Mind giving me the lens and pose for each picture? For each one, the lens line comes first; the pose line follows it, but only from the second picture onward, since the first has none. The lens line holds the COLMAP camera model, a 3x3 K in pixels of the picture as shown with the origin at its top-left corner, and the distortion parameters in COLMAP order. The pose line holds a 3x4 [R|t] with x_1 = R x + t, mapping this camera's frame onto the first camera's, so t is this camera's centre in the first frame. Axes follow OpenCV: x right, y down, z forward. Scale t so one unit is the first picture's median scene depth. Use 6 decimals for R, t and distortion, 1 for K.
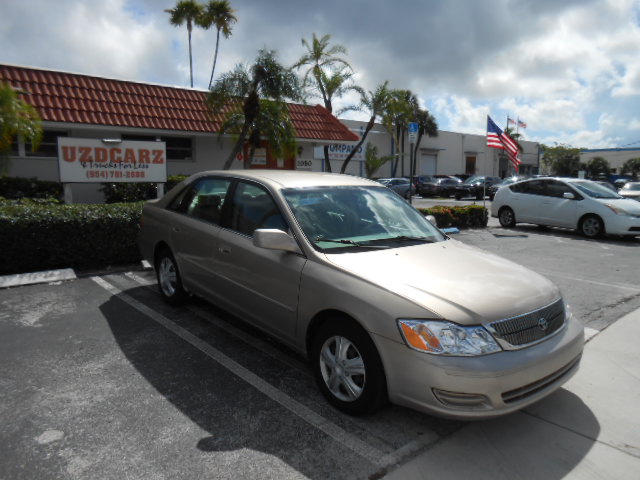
lens RADIAL K [[482.5, 0, 321.7], [0, 482.5, 240.3], [0, 0, 1]] dist [-0.047715, 0.041786]
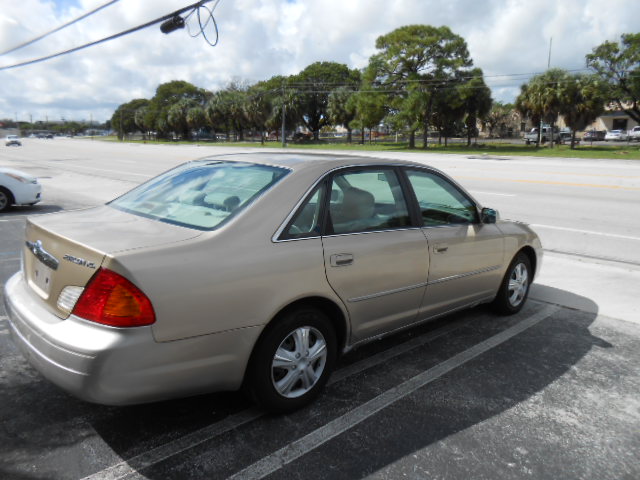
lens RADIAL K [[482.5, 0, 321.7], [0, 482.5, 240.3], [0, 0, 1]] dist [-0.047715, 0.041786]
pose [[-0.046912, -0.219632, 0.974454, -0.505264], [0.132382, 0.965556, 0.224000, -0.106787], [-0.990088, 0.139508, -0.016221, 0.597502]]
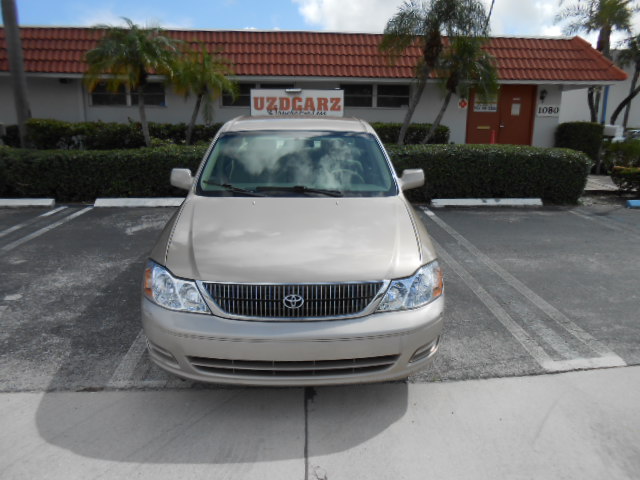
lens RADIAL K [[482.5, 0, 321.7], [0, 482.5, 240.3], [0, 0, 1]] dist [-0.047715, 0.041786]
pose [[0.785393, 0.146222, -0.601479, 0.344942], [-0.085220, 0.987988, 0.128907, -0.012620], [0.613103, -0.049984, 0.788420, 0.138667]]
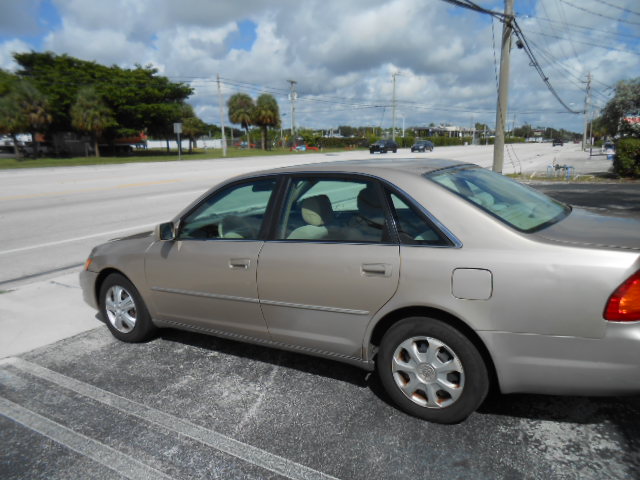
lens RADIAL K [[482.5, 0, 321.7], [0, 482.5, 240.3], [0, 0, 1]] dist [-0.047715, 0.041786]
pose [[-0.953760, 0.062060, -0.294093, 0.119060], [-0.035856, 0.947973, 0.316324, -0.152549], [0.298423, 0.312242, -0.901914, 0.992350]]
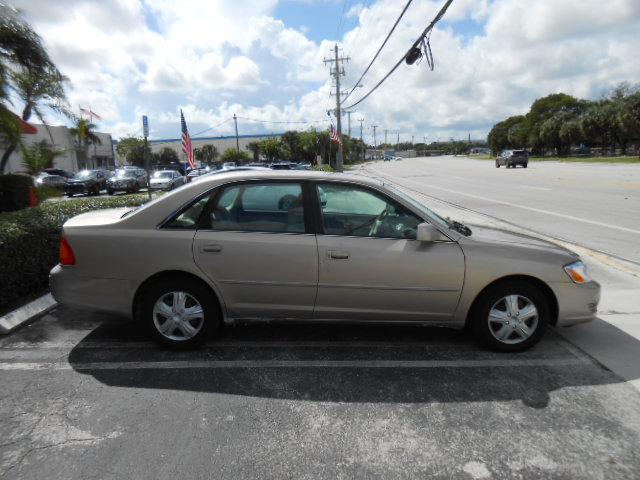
lens RADIAL K [[482.5, 0, 321.7], [0, 482.5, 240.3], [0, 0, 1]] dist [-0.047715, 0.041786]
pose [[0.645722, -0.156569, 0.747348, -0.449795], [0.142958, 0.986234, 0.083097, -0.045736], [-0.750071, 0.053182, 0.659216, 0.194575]]
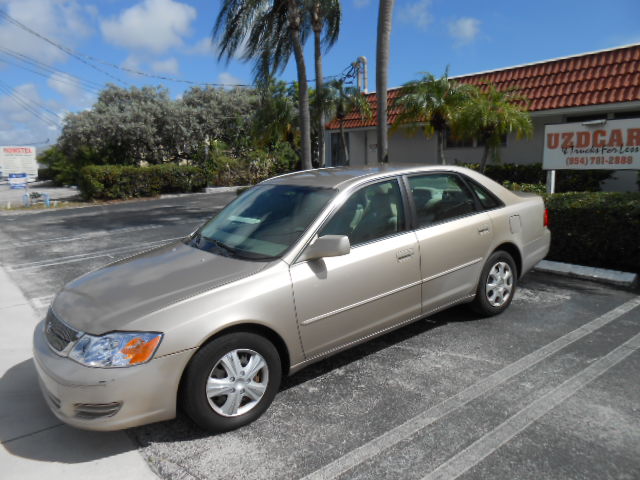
lens RADIAL K [[482.5, 0, 321.7], [0, 482.5, 240.3], [0, 0, 1]] dist [-0.047715, 0.041786]
pose [[-0.058928, 0.154609, -0.986217, 0.502189], [-0.104084, 0.981597, 0.160104, -0.083985], [0.992821, 0.112084, -0.041752, 0.567622]]
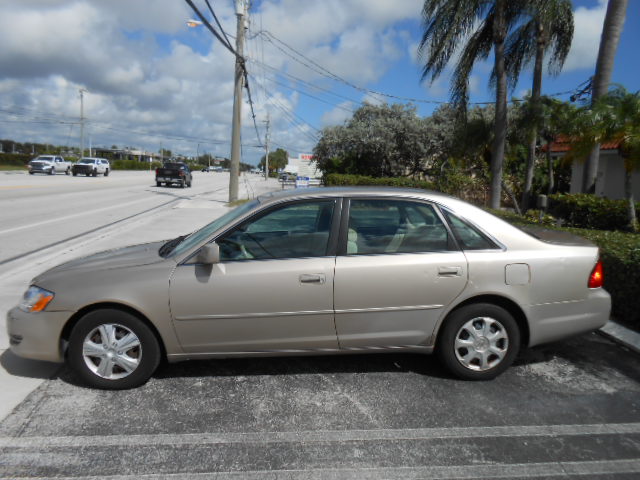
lens RADIAL K [[482.5, 0, 321.7], [0, 482.5, 240.3], [0, 0, 1]] dist [-0.047715, 0.041786]
pose [[-0.591079, 0.070538, -0.803523, 0.396083], [-0.160051, 0.966105, 0.202545, -0.126771], [0.790575, 0.248325, -0.559755, 0.857320]]
